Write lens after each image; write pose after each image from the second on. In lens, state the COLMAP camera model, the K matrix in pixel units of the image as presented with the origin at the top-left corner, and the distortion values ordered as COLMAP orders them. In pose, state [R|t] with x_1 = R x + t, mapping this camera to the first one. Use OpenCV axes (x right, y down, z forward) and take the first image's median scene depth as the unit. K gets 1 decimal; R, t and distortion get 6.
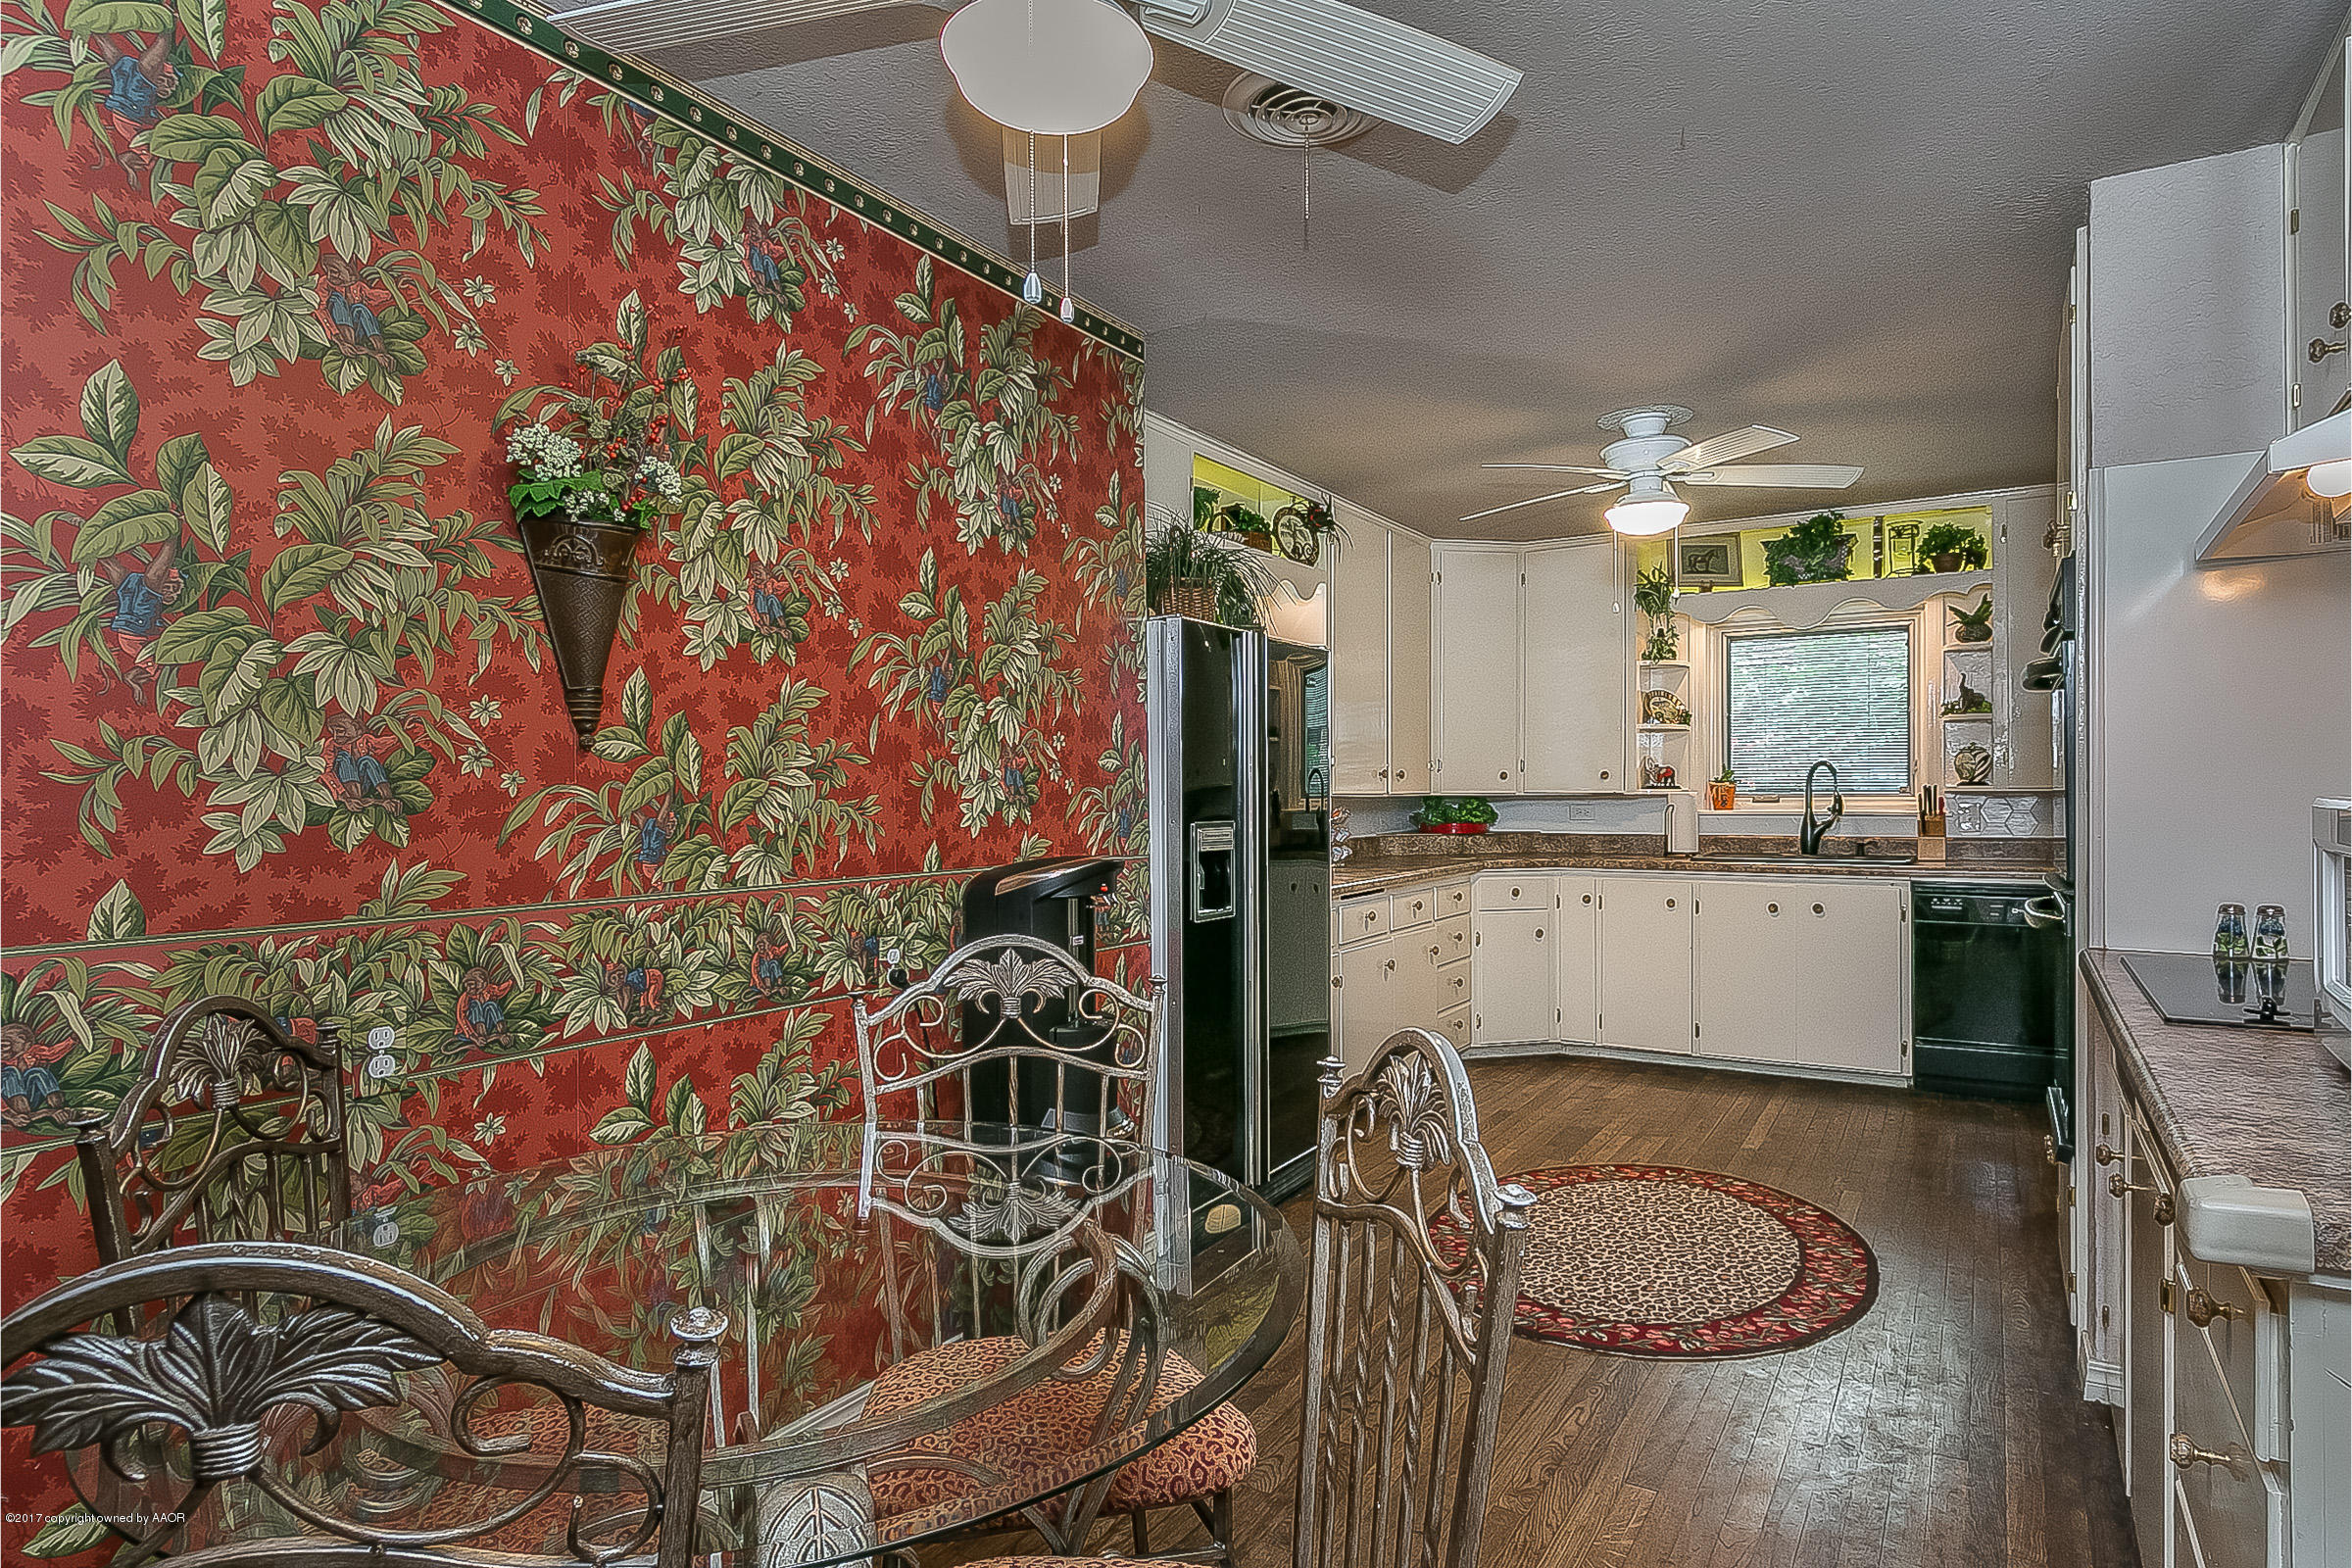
lens RADIAL K [[1264.8, 0, 1182.3], [0, 1264.8, 790.8], [0, 0, 1]] dist [0.005627, 0.001373]
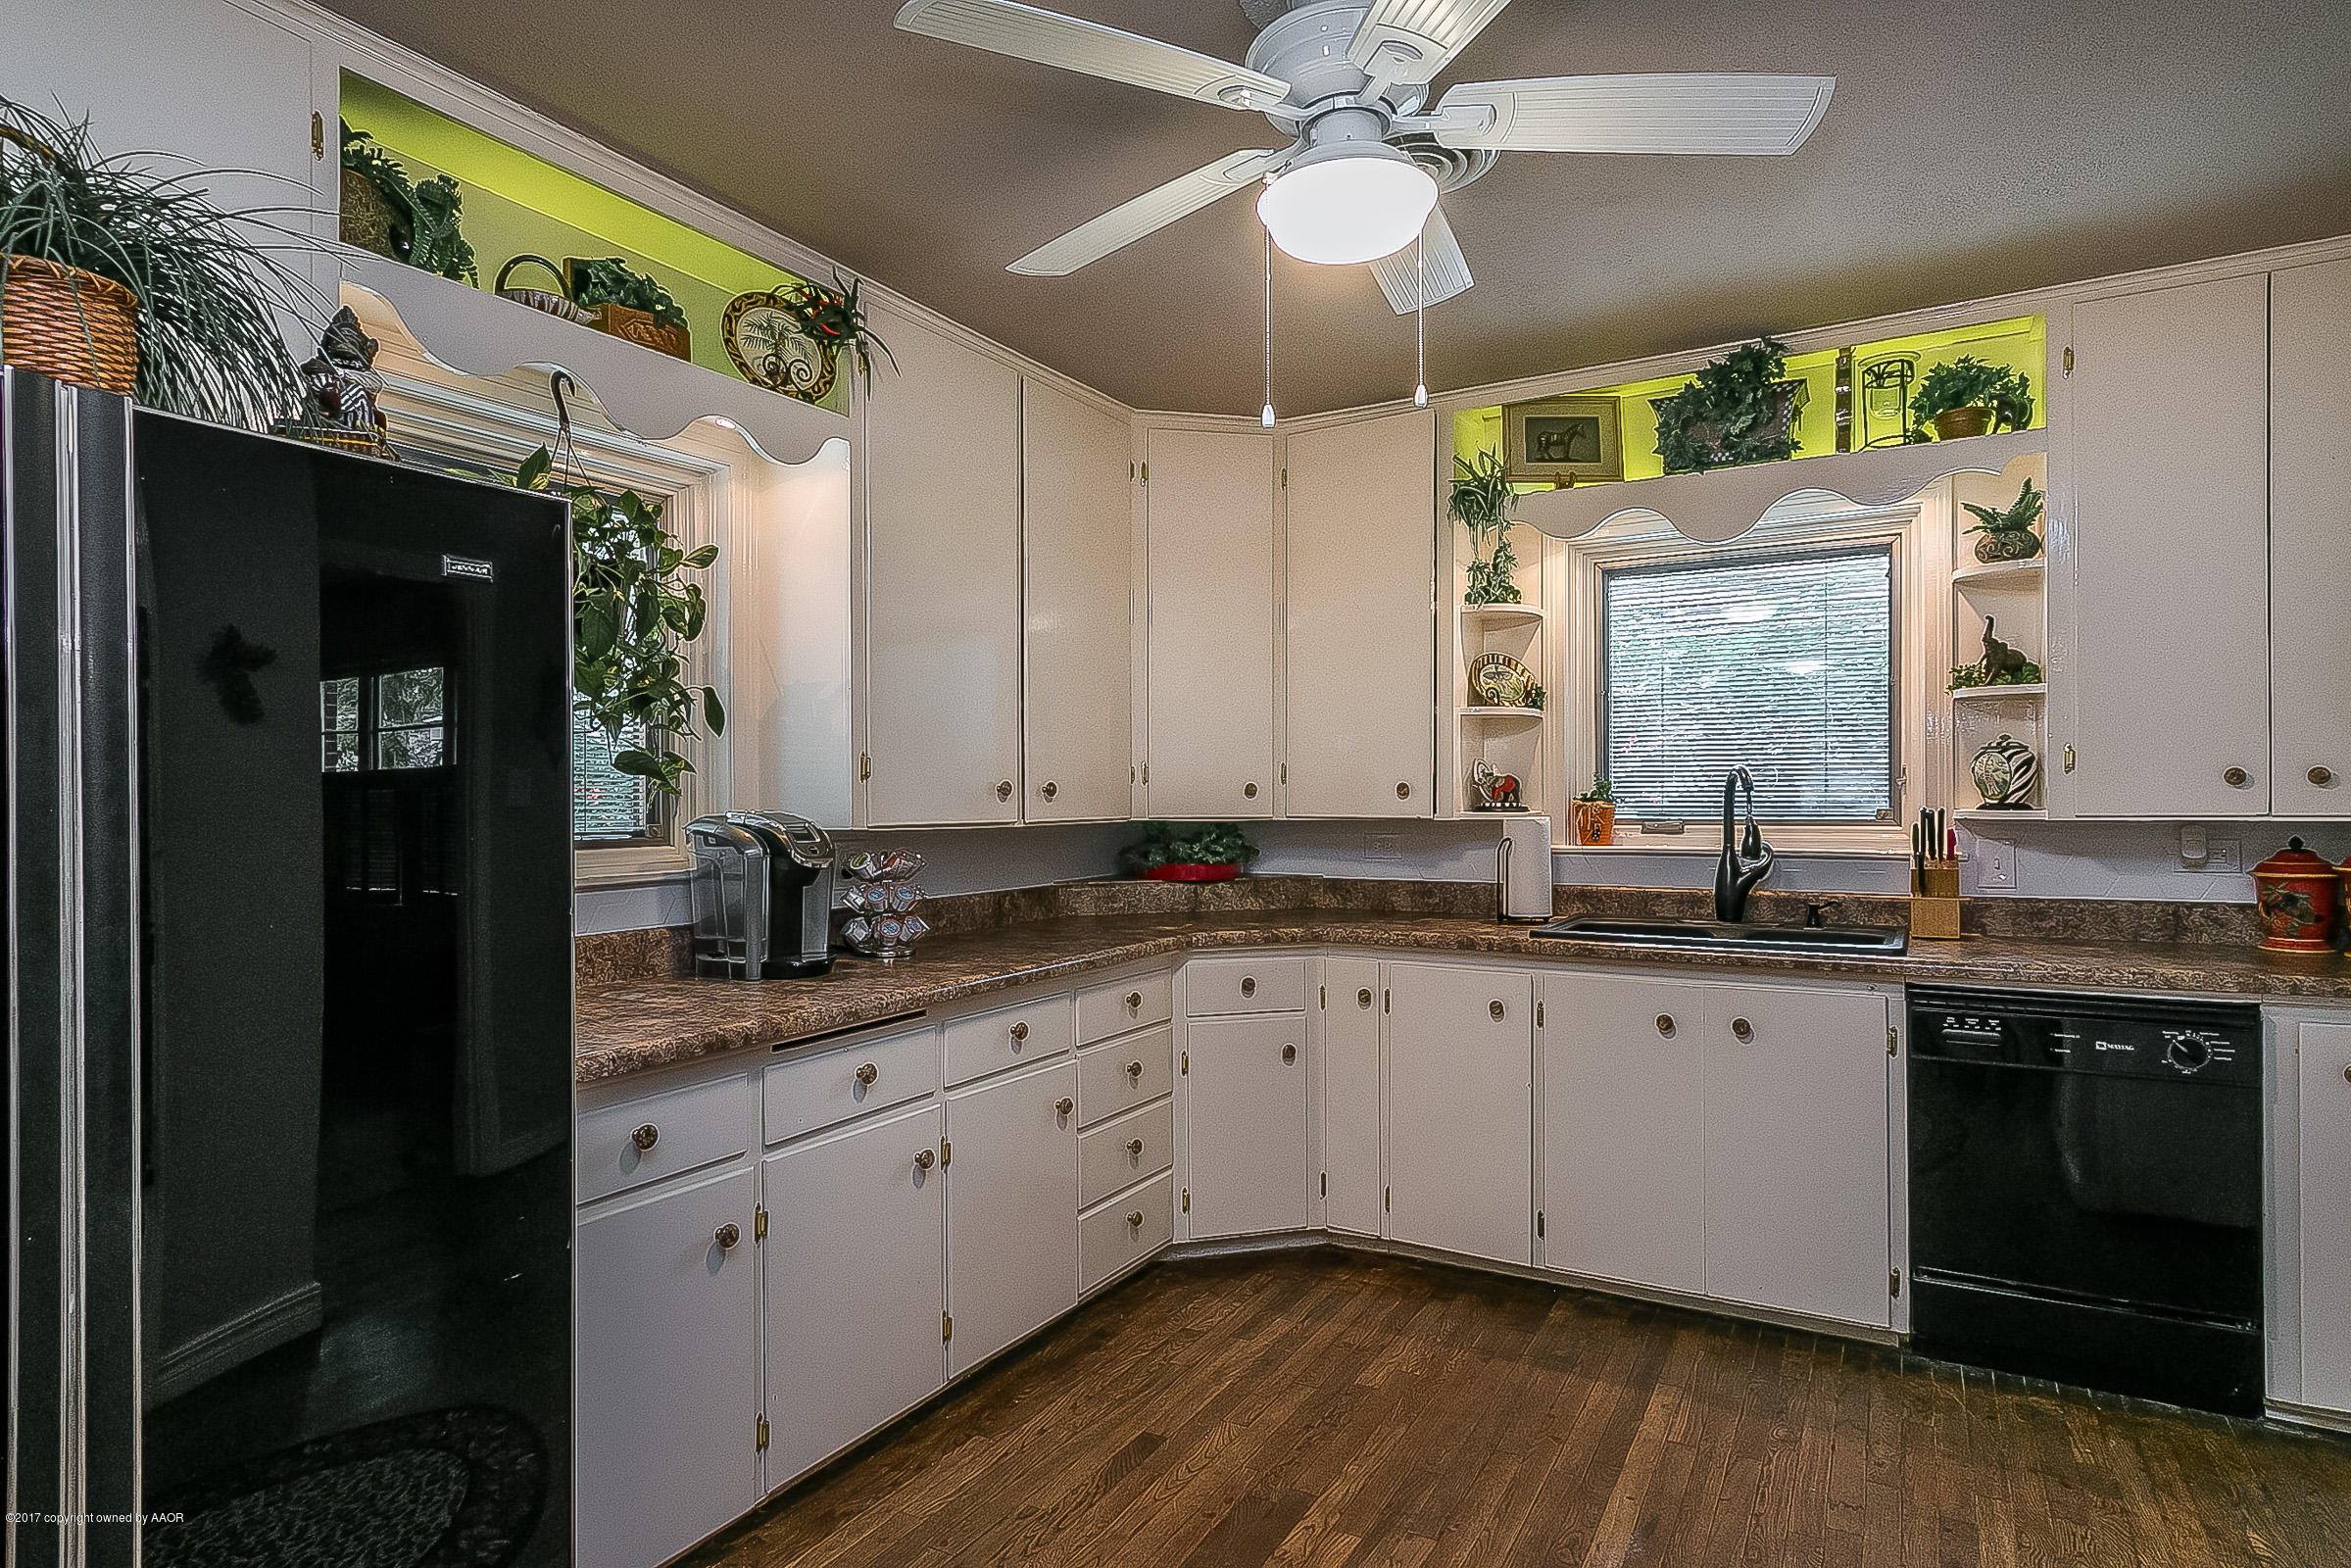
lens RADIAL K [[1264.3, 0, 1167.3], [0, 1264.3, 794.3], [0, 0, 1]] dist [0.005627, 0.001373]
pose [[0.999539, -0.000862, 0.030335, 0.216246], [0.000842, 0.999999, 0.000647, -0.011484], [-0.030336, -0.000622, 0.999540, 0.419608]]
